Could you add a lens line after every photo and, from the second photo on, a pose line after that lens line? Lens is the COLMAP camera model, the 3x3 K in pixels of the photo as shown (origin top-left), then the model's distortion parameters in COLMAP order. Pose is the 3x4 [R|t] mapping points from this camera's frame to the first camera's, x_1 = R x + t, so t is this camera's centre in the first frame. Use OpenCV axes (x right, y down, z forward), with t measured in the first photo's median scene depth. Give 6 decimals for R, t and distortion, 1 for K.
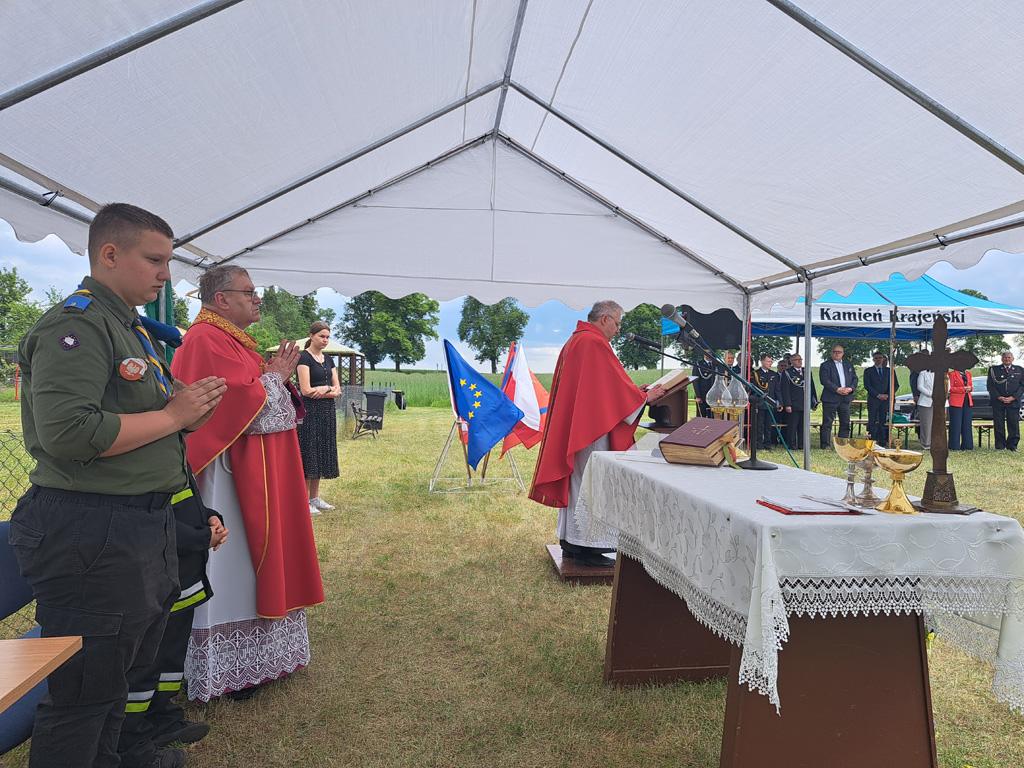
lens RADIAL K [[731.8, 0, 530.9], [0, 731.8, 389.7], [0, 0, 1]] dist [0.066748, -0.070313]
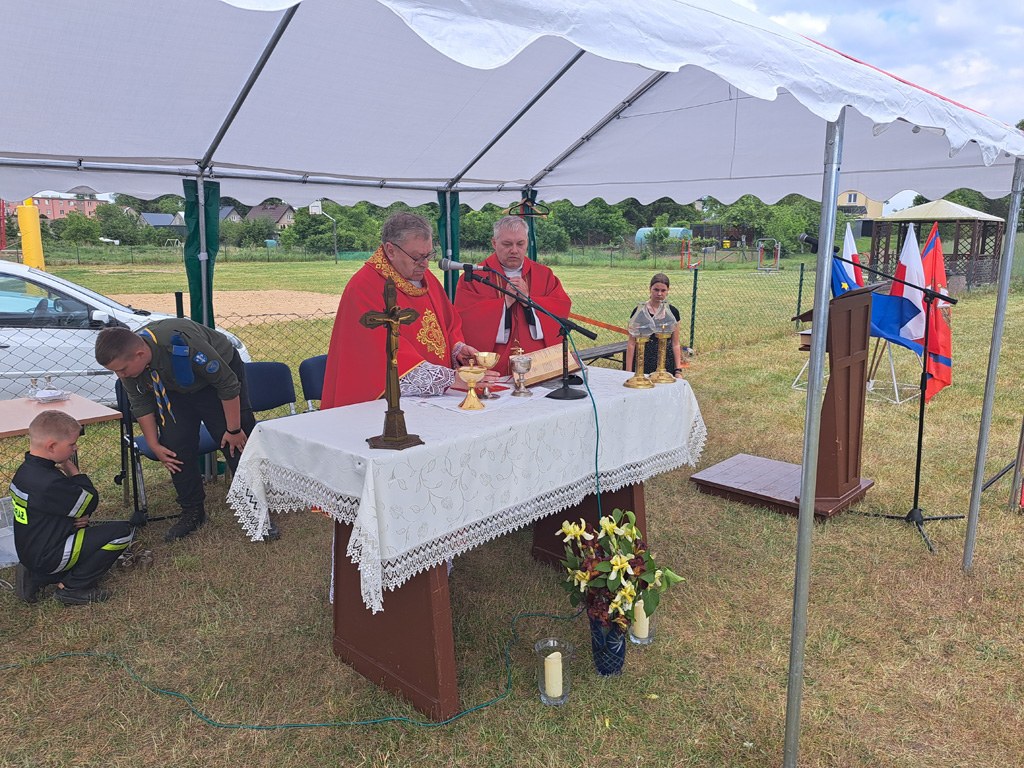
lens RADIAL K [[736.4, 0, 512.0], [0, 736.4, 384.0], [0, 0, 1]] dist [0.071316, -0.068107]
pose [[0.592419, 0.140740, -0.793242, 0.614307], [-0.000127, 0.984639, 0.174604, -0.052660], [0.805630, -0.103338, 0.583336, 0.185637]]
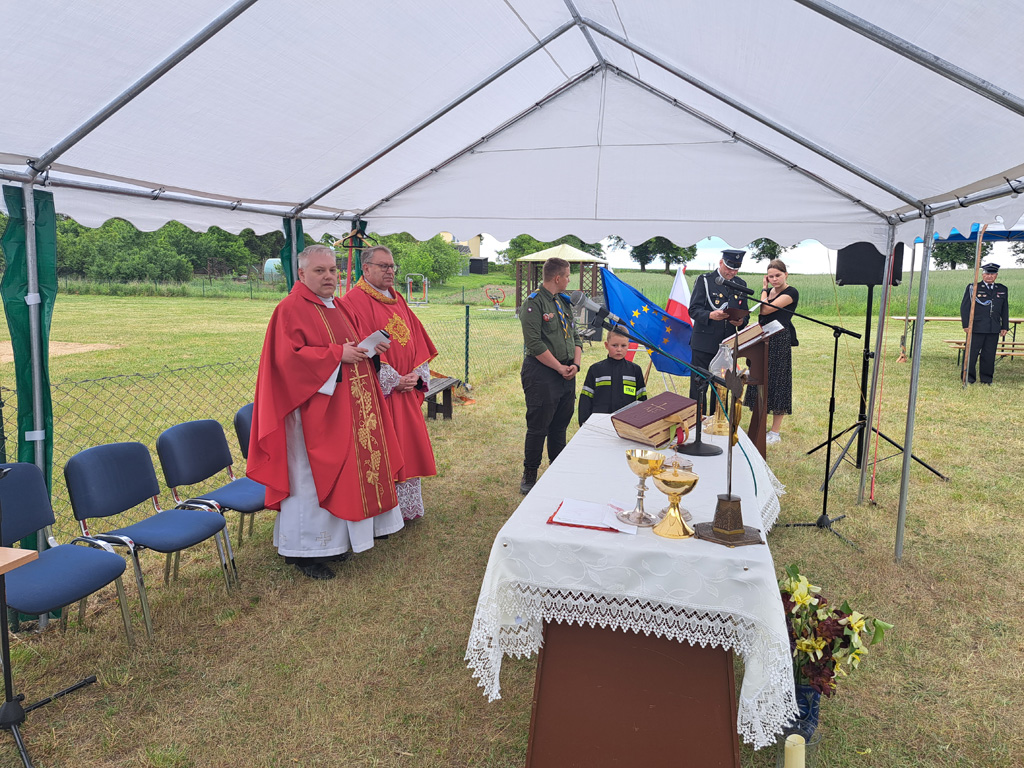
lens RADIAL K [[736.4, 0, 512.0], [0, 736.4, 384.0], [0, 0, 1]] dist [0.071316, -0.068107]
pose [[0.917368, 0.058448, -0.393725, 0.256997], [-0.006257, 0.991156, 0.132556, -0.062110], [0.397991, -0.119139, 0.909620, 0.012492]]
